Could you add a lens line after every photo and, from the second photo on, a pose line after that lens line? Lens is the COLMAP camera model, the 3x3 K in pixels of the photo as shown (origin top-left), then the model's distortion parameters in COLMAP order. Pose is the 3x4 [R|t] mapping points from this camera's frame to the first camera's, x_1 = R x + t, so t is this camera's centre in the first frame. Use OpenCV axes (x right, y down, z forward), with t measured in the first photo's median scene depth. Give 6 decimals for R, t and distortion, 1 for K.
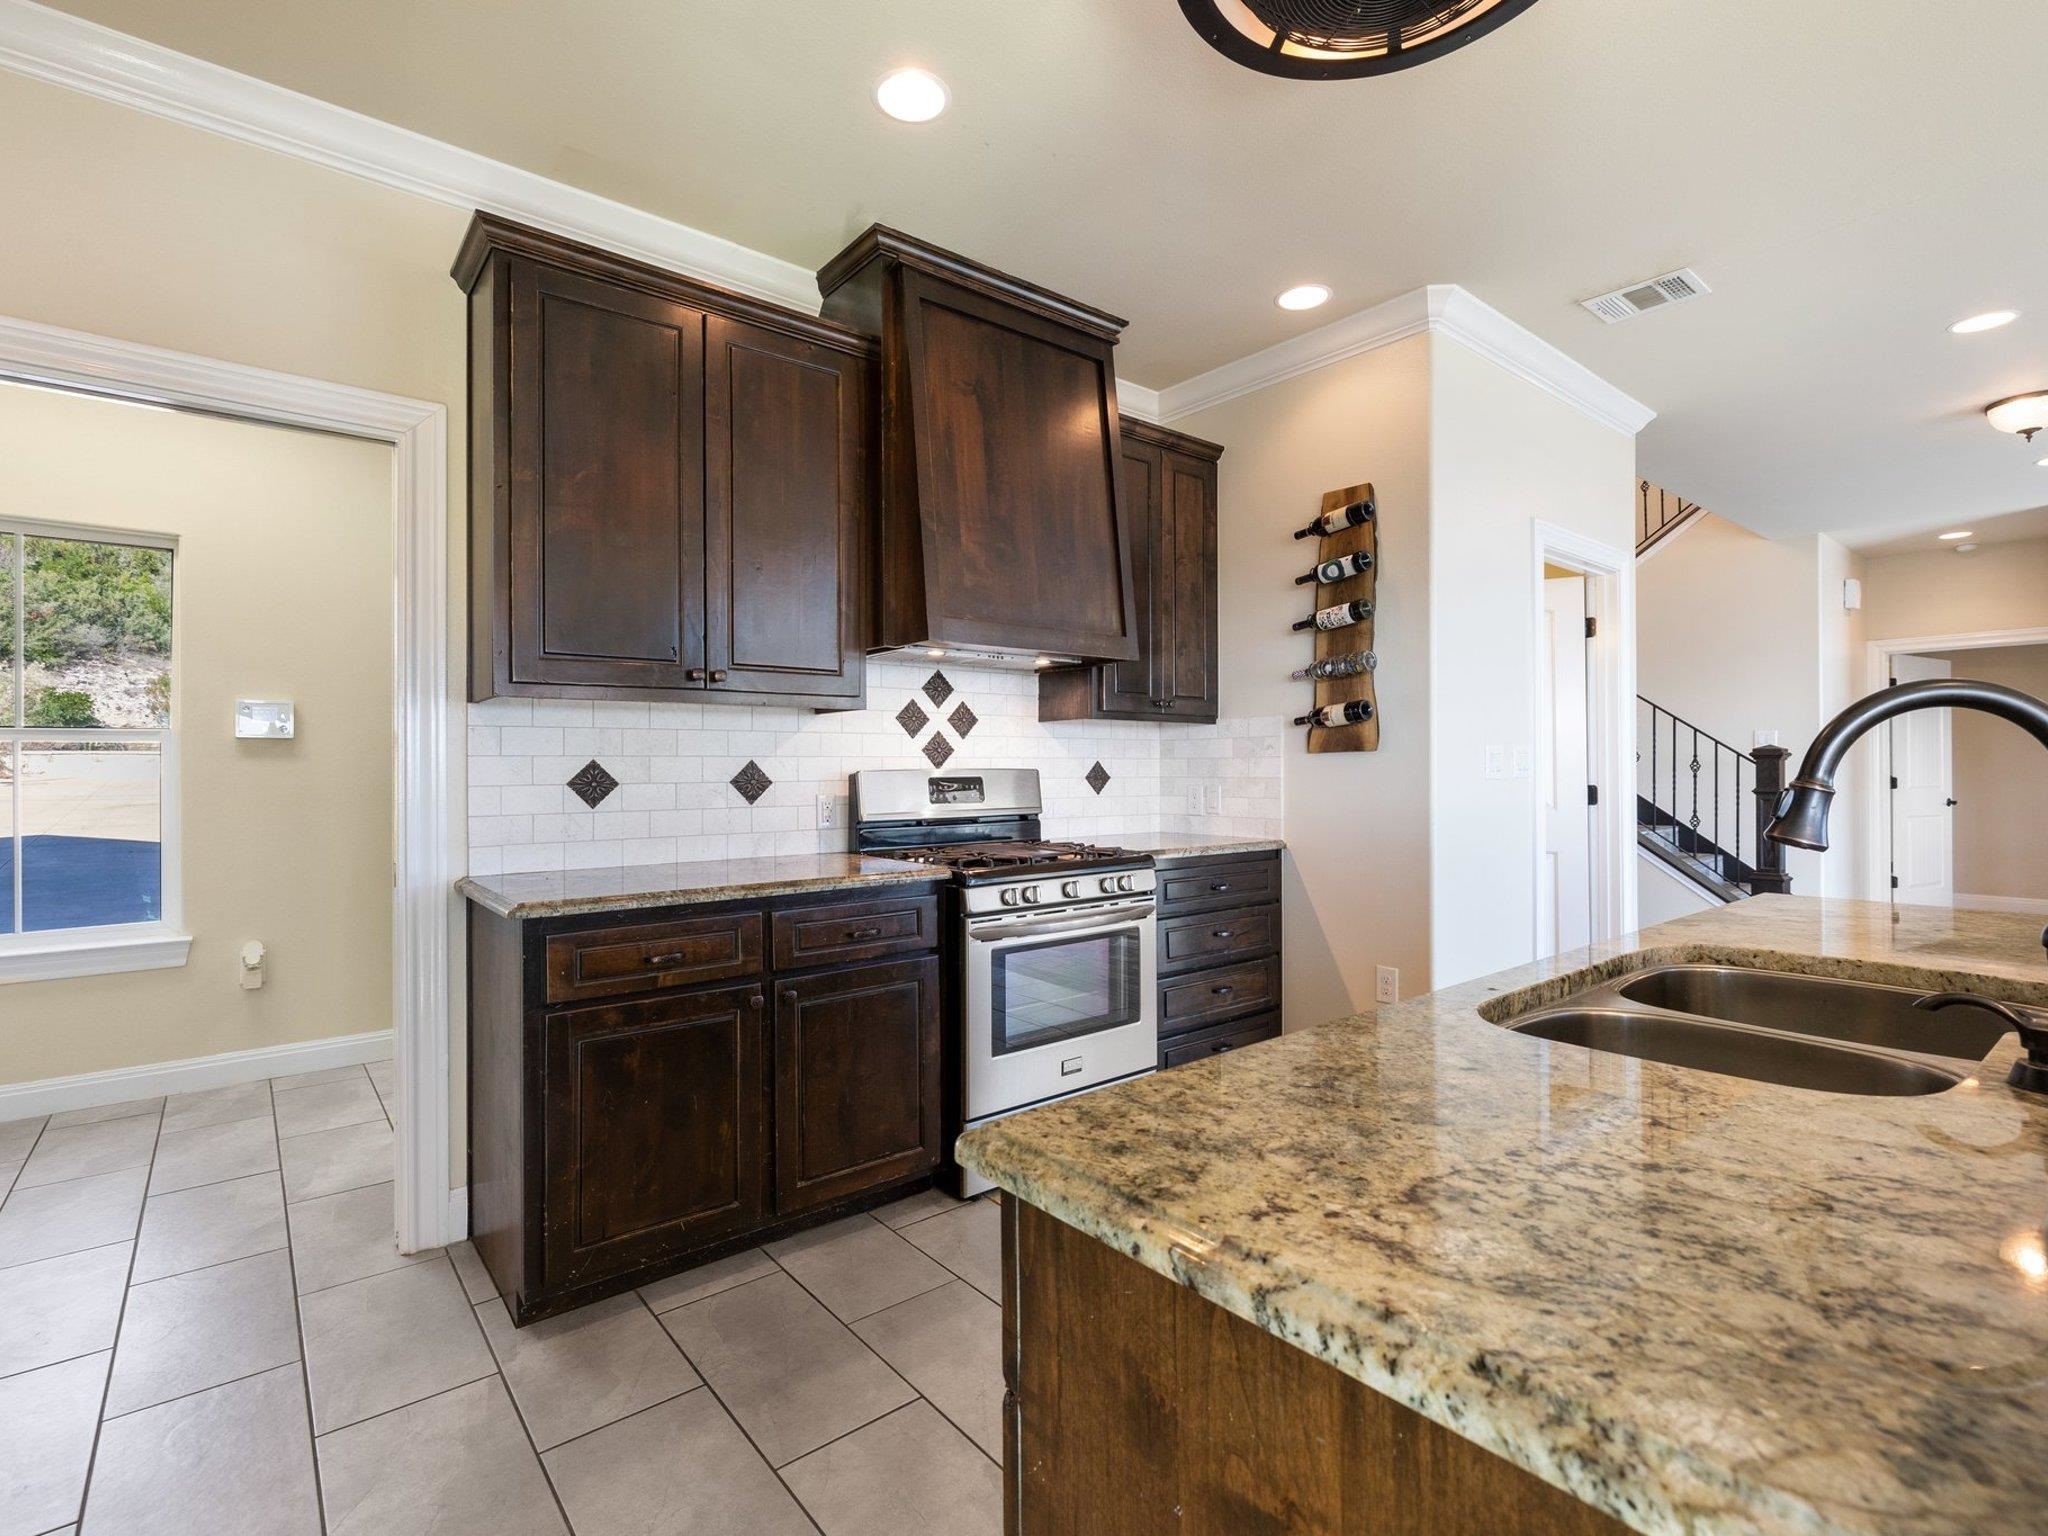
lens RADIAL K [[947.8, 0, 983.7], [0, 947.8, 767.1], [0, 0, 1]] dist [0.001291, 0.000272]
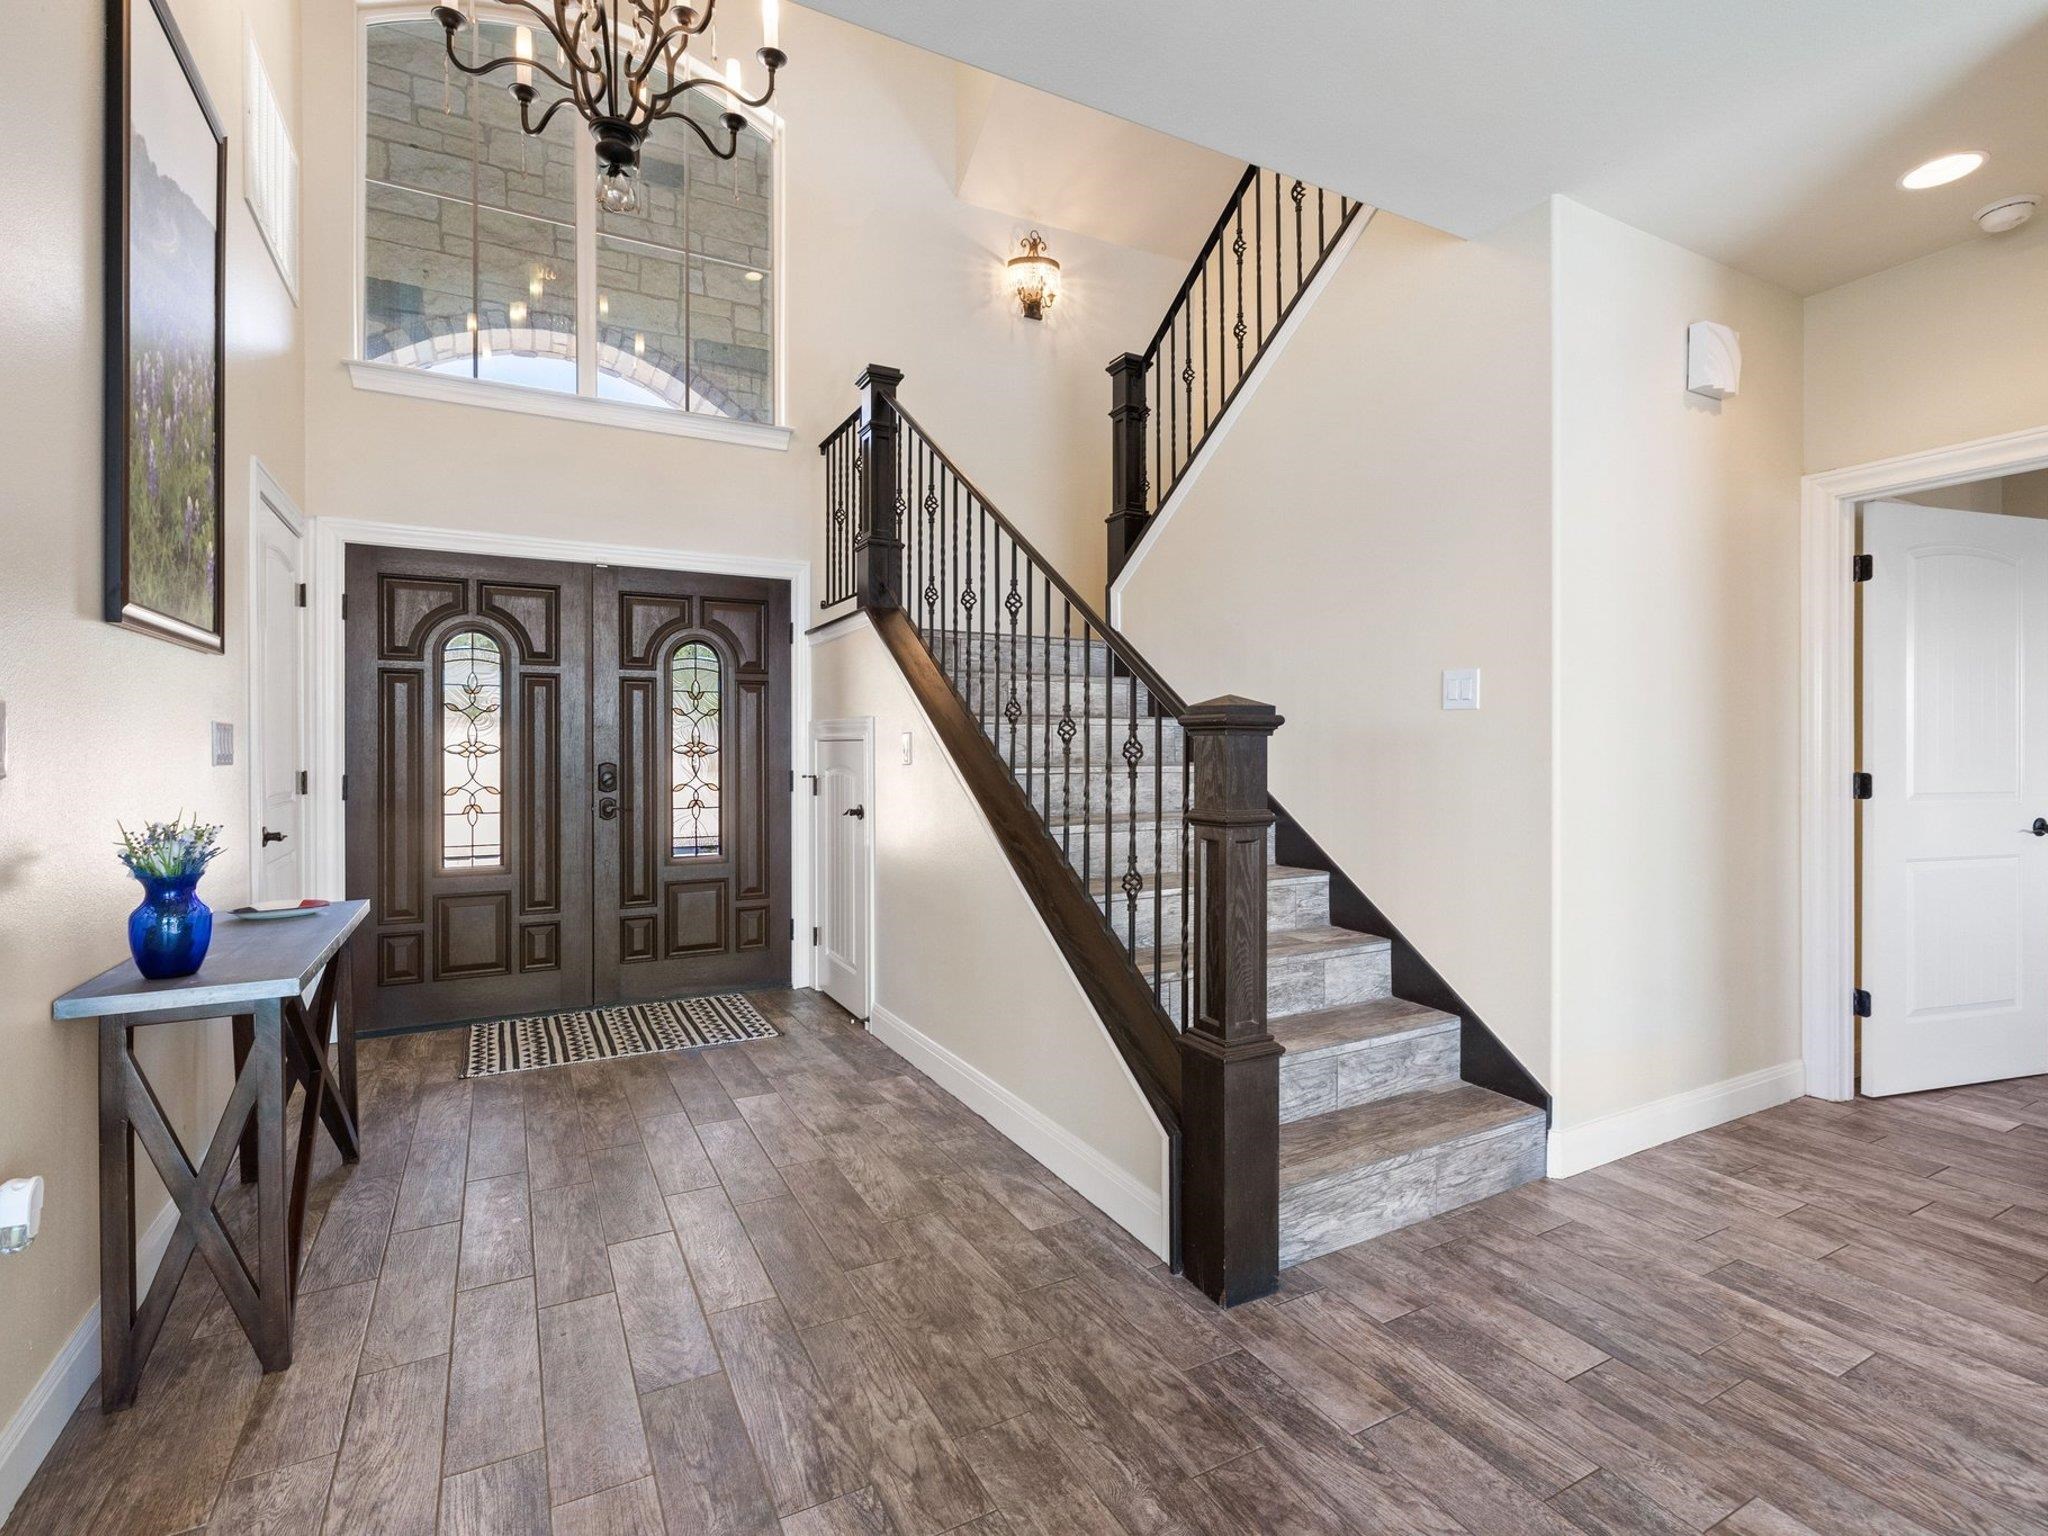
lens RADIAL K [[930.3, 0, 1027.1], [0, 930.3, 750.1], [0, 0, 1]] dist [-0.015974, -0.000029]
pose [[0.982058, 0.001468, -0.188573, 1.462180], [-0.000794, 0.999993, 0.003646, -0.004297], [0.188577, -0.003431, 0.982052, 1.109923]]
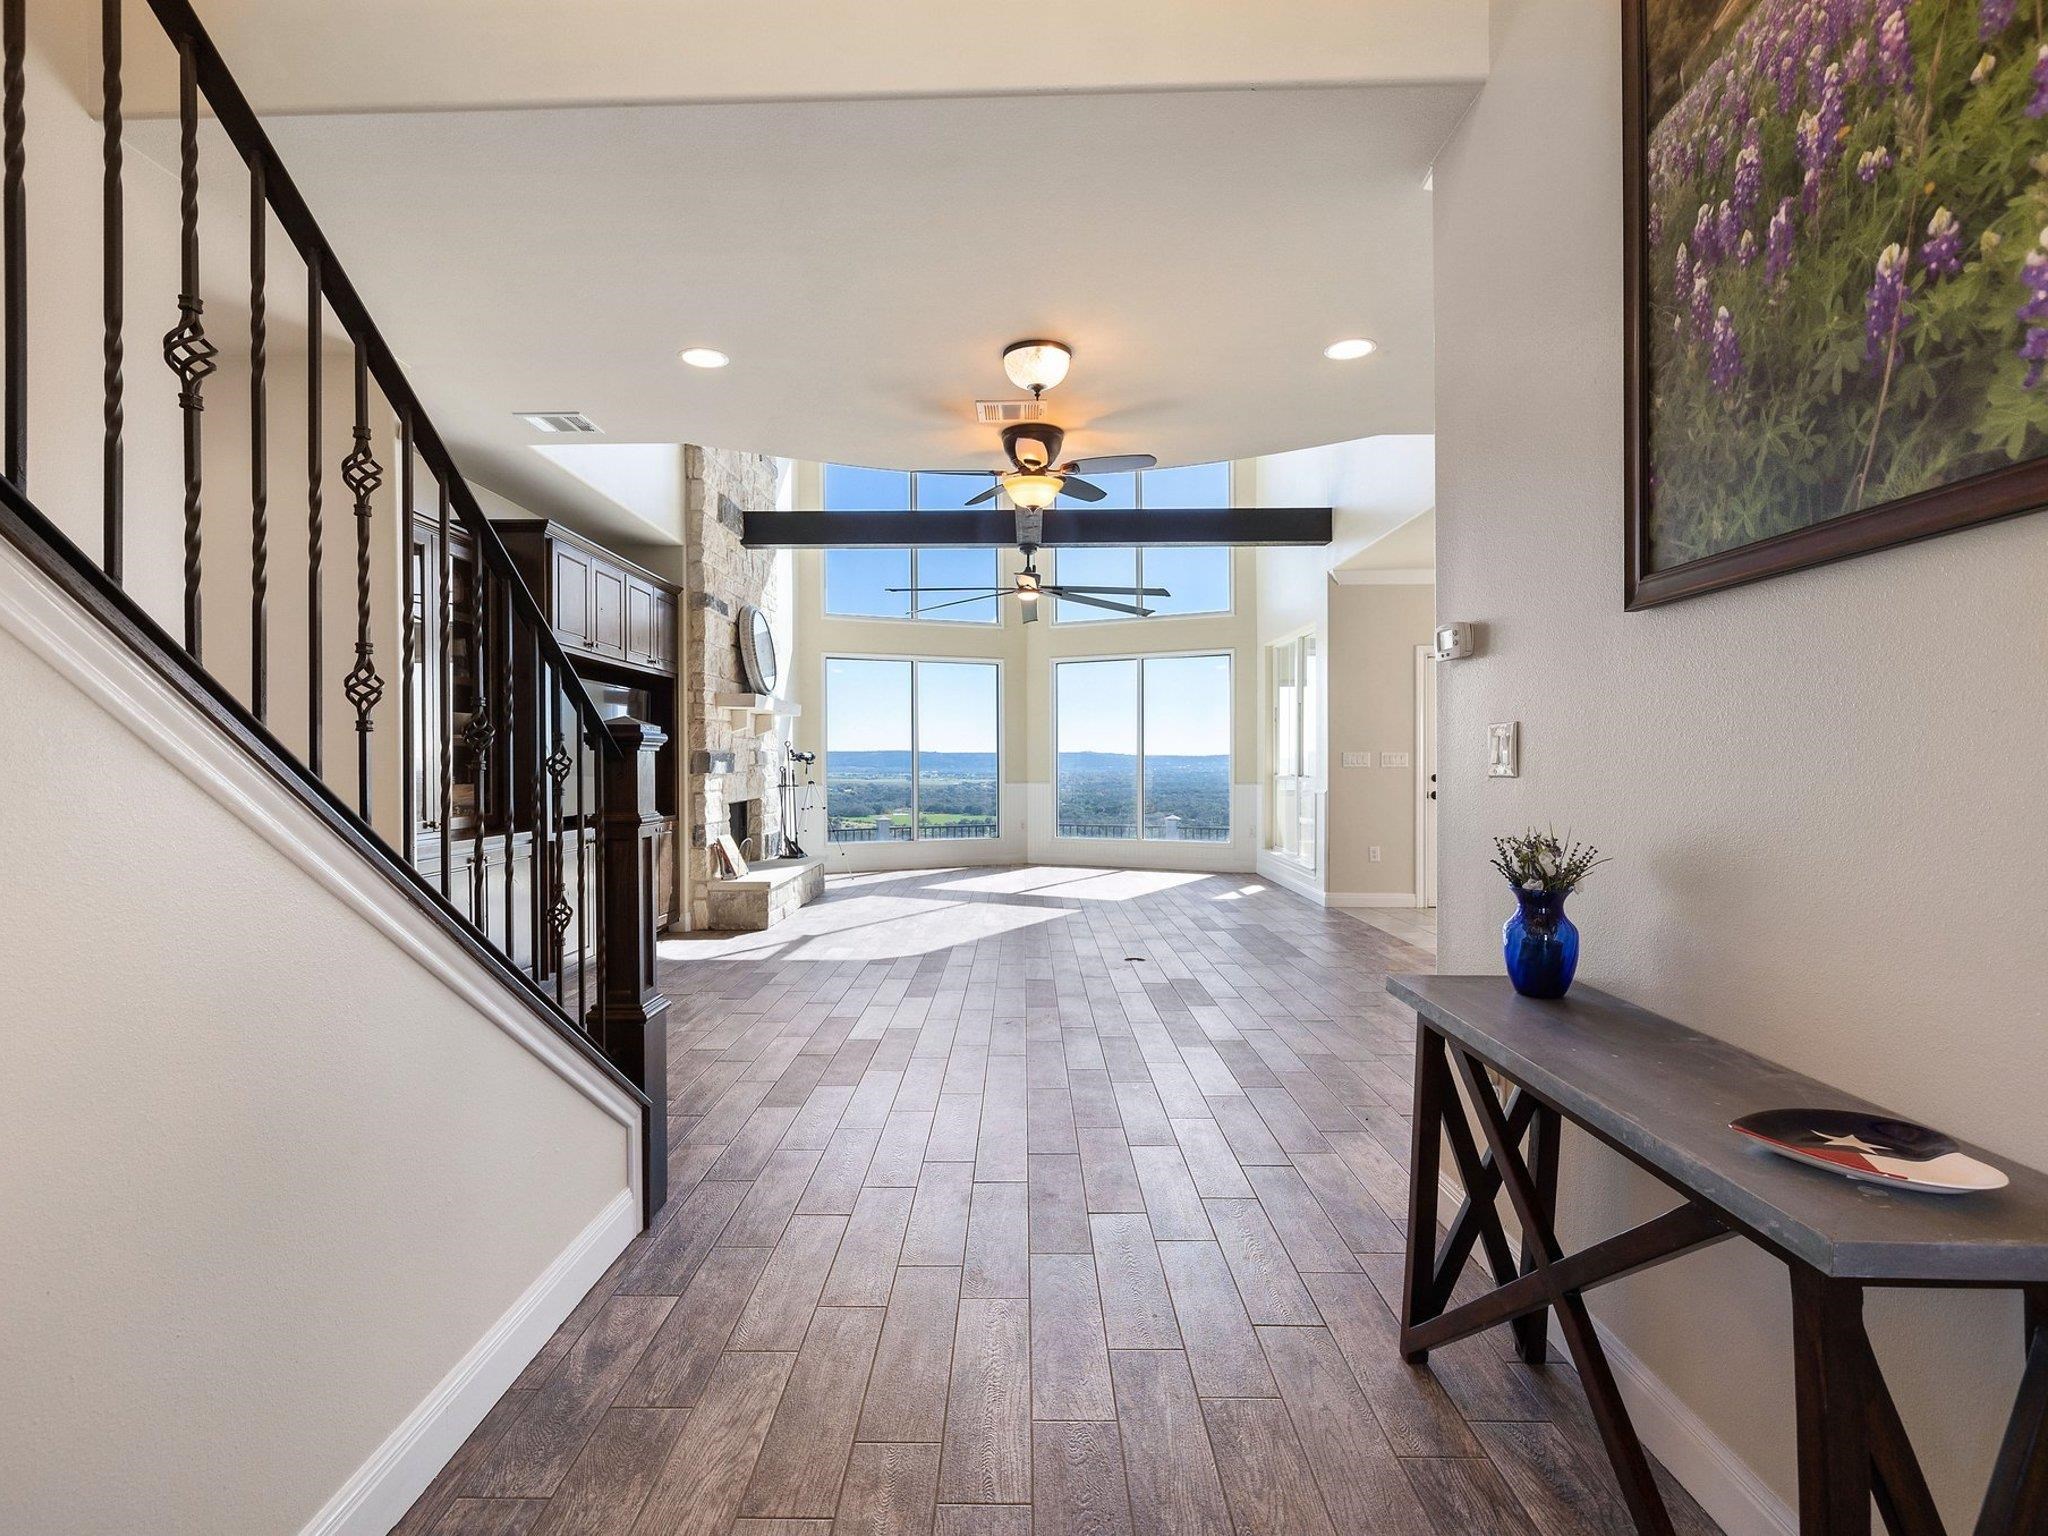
lens RADIAL K [[983.5, 0, 996.5], [0, 983.5, 765.9], [0, 0, 1]] dist [-0.001595, -0.000009]
pose [[-0.765613, -0.000140, 0.643302, 0.674174], [0.004055, 0.999979, 0.005043, -0.004976], [-0.643289, 0.006470, -0.765596, 2.251716]]
